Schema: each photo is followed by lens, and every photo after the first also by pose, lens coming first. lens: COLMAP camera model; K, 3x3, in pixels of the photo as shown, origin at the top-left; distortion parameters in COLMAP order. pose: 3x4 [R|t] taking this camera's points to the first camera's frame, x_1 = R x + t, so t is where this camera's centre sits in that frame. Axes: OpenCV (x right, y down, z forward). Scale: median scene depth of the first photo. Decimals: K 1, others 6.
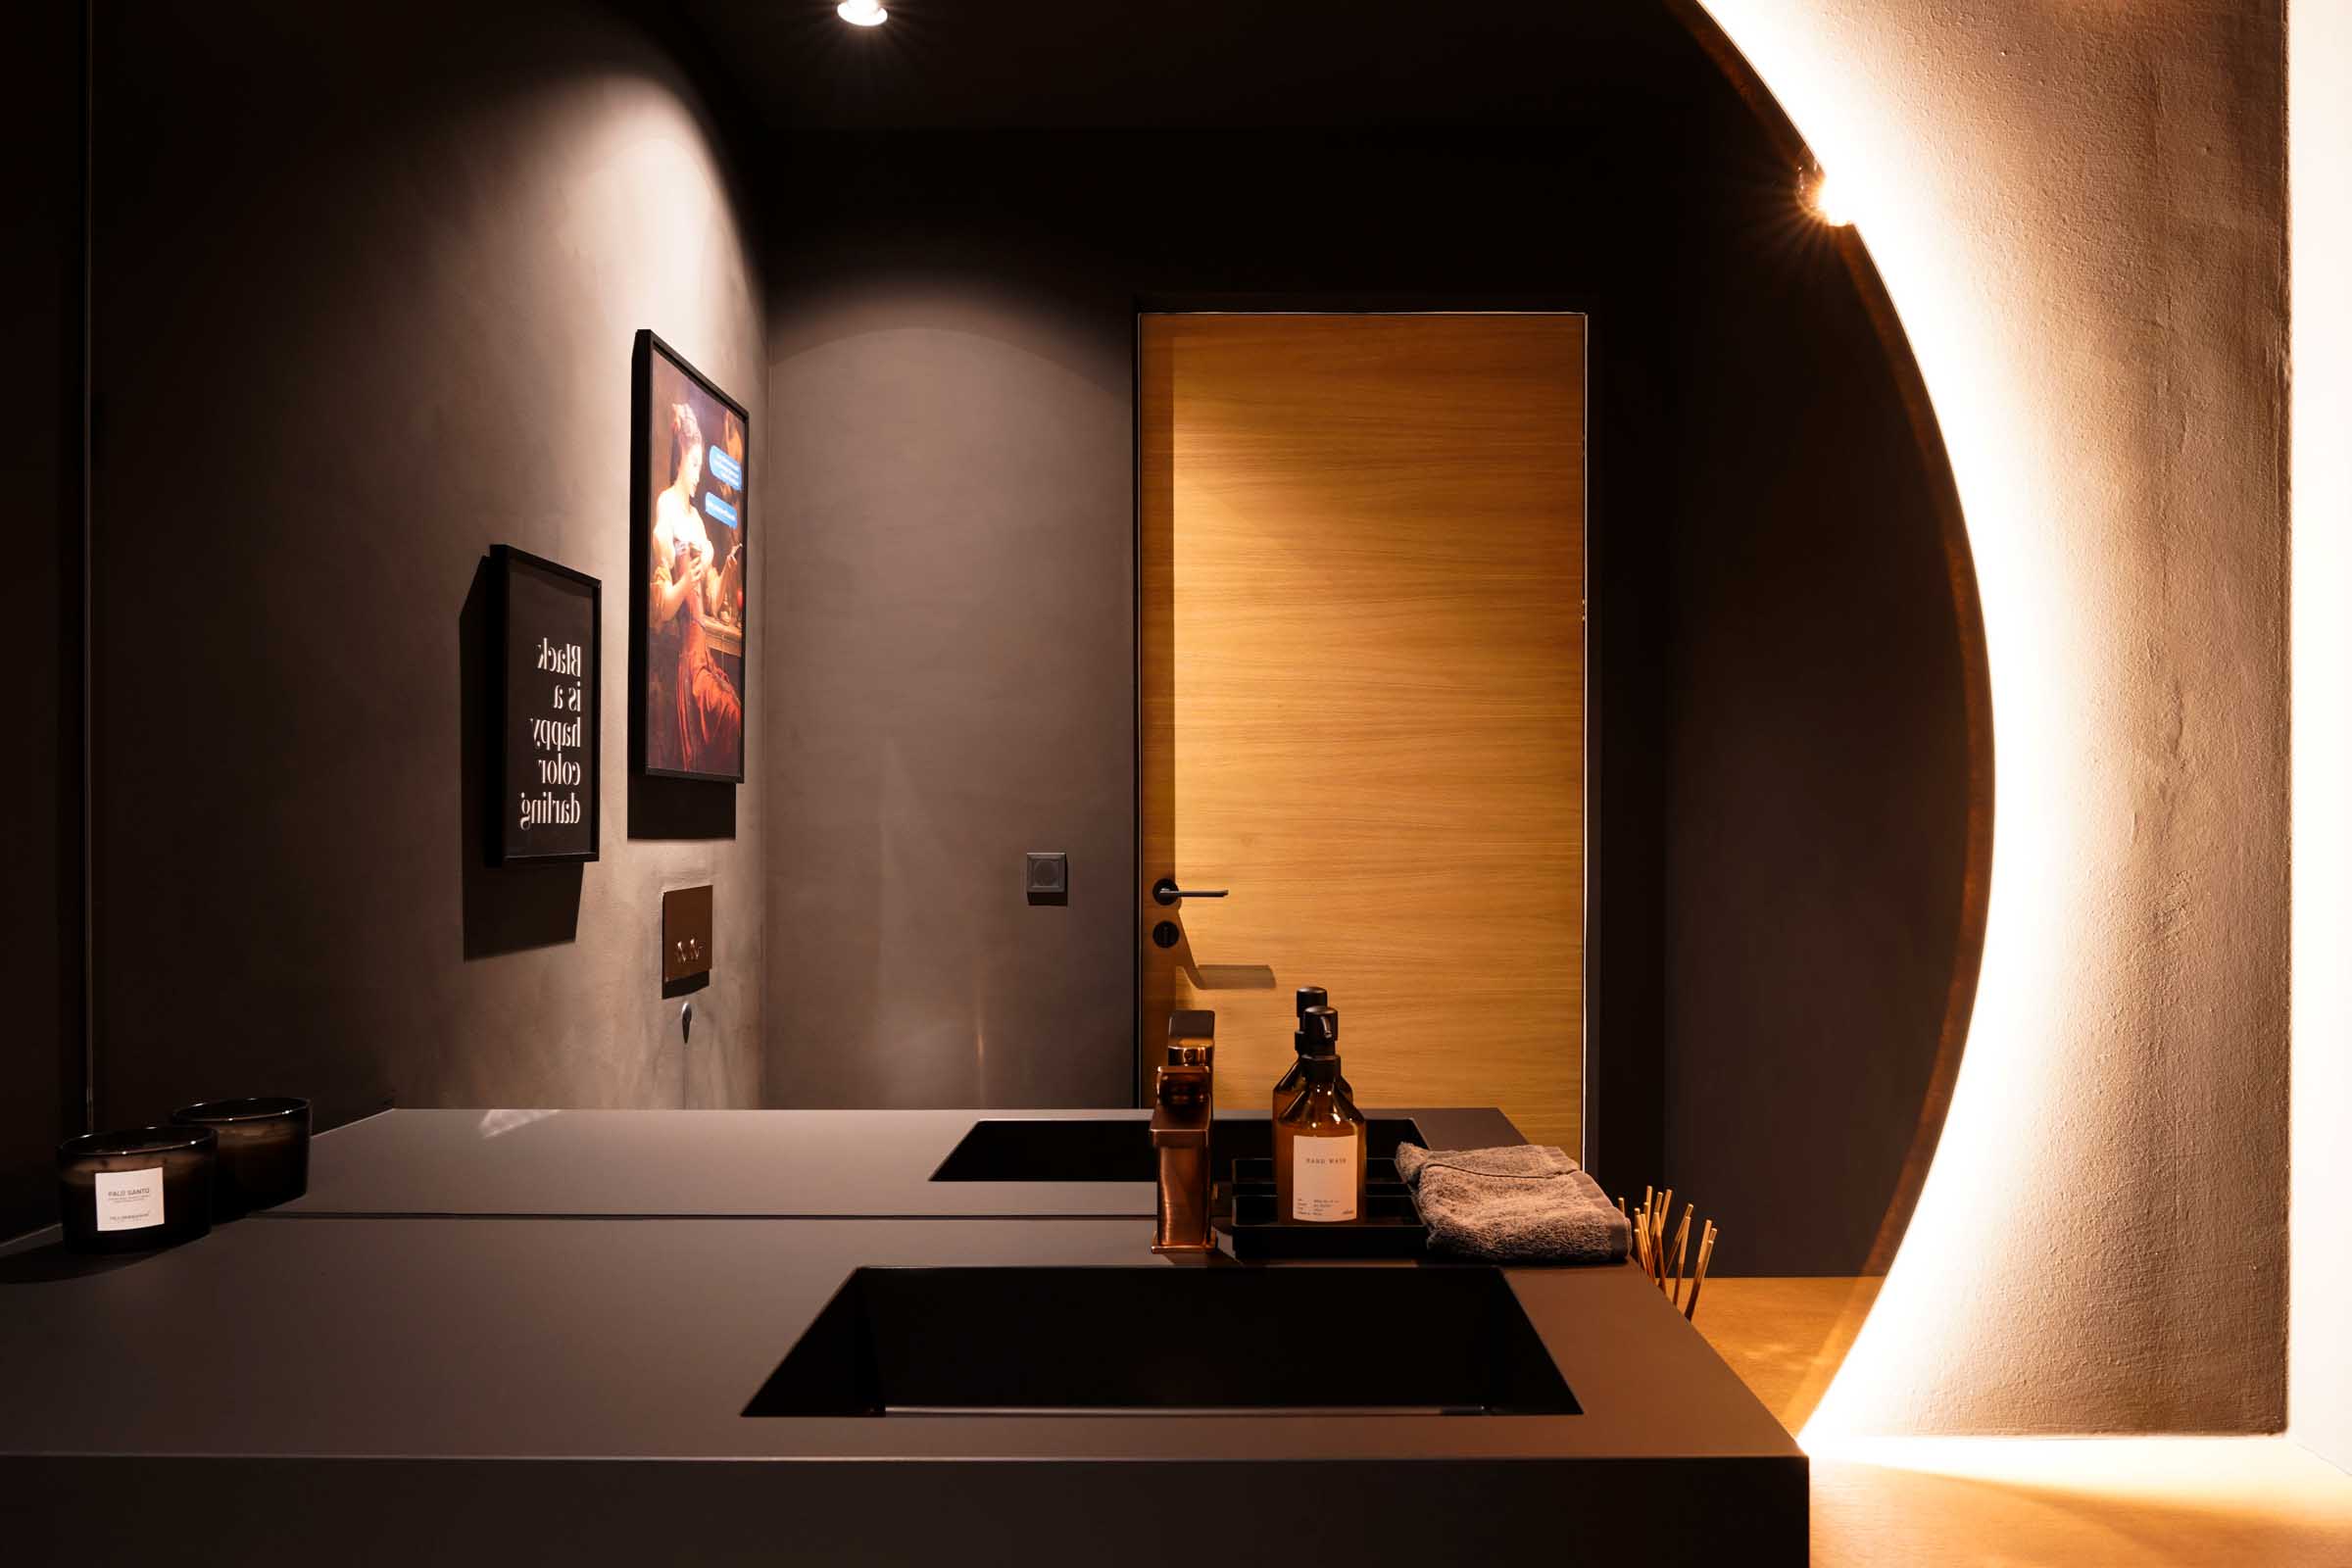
lens RADIAL K [[1539.1, 0, 1226.0], [0, 1539.1, 710.2], [0, 0, 1]] dist [0.002812, -0.026693]
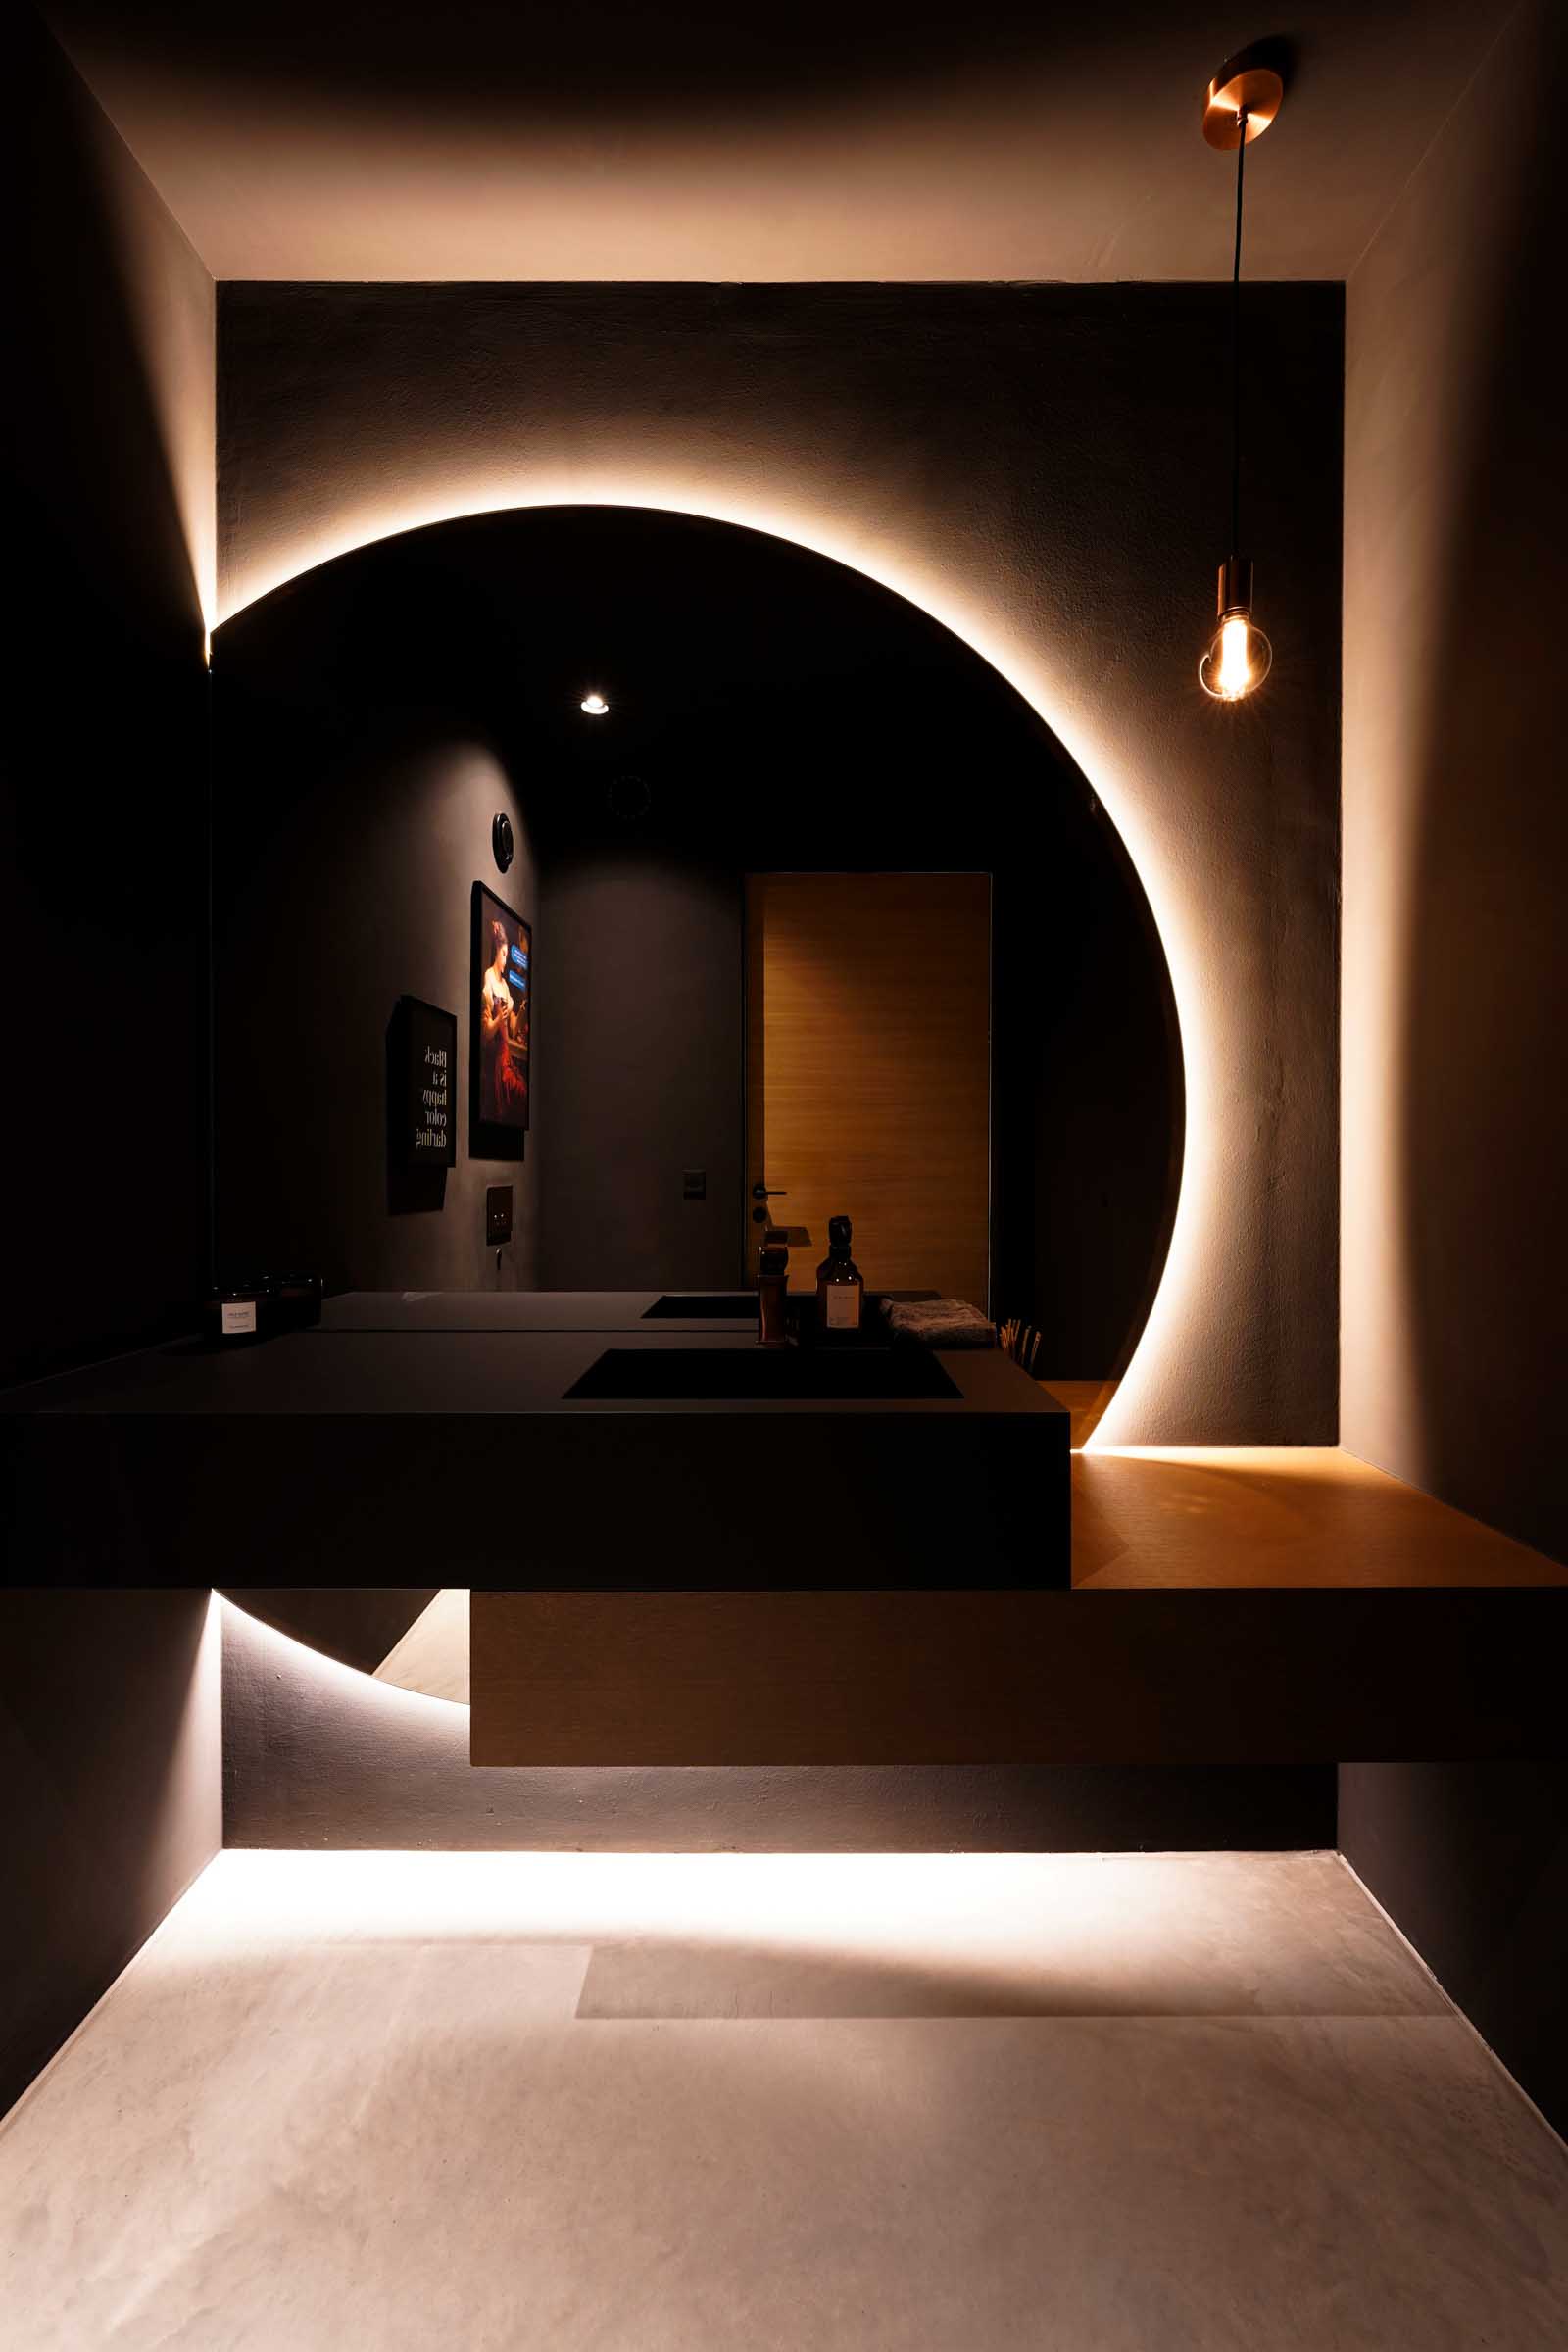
lens RADIAL K [[1115.9, 0, 784.0], [0, 1115.9, 1176.0], [0, 0, 1]] dist [0.000396, 0.000002]
pose [[0.999985, 0.001303, -0.005280, -0.003383], [-0.001272, 0.999982, 0.005852, 0.099309], [0.005287, -0.005845, 0.999969, -0.344038]]
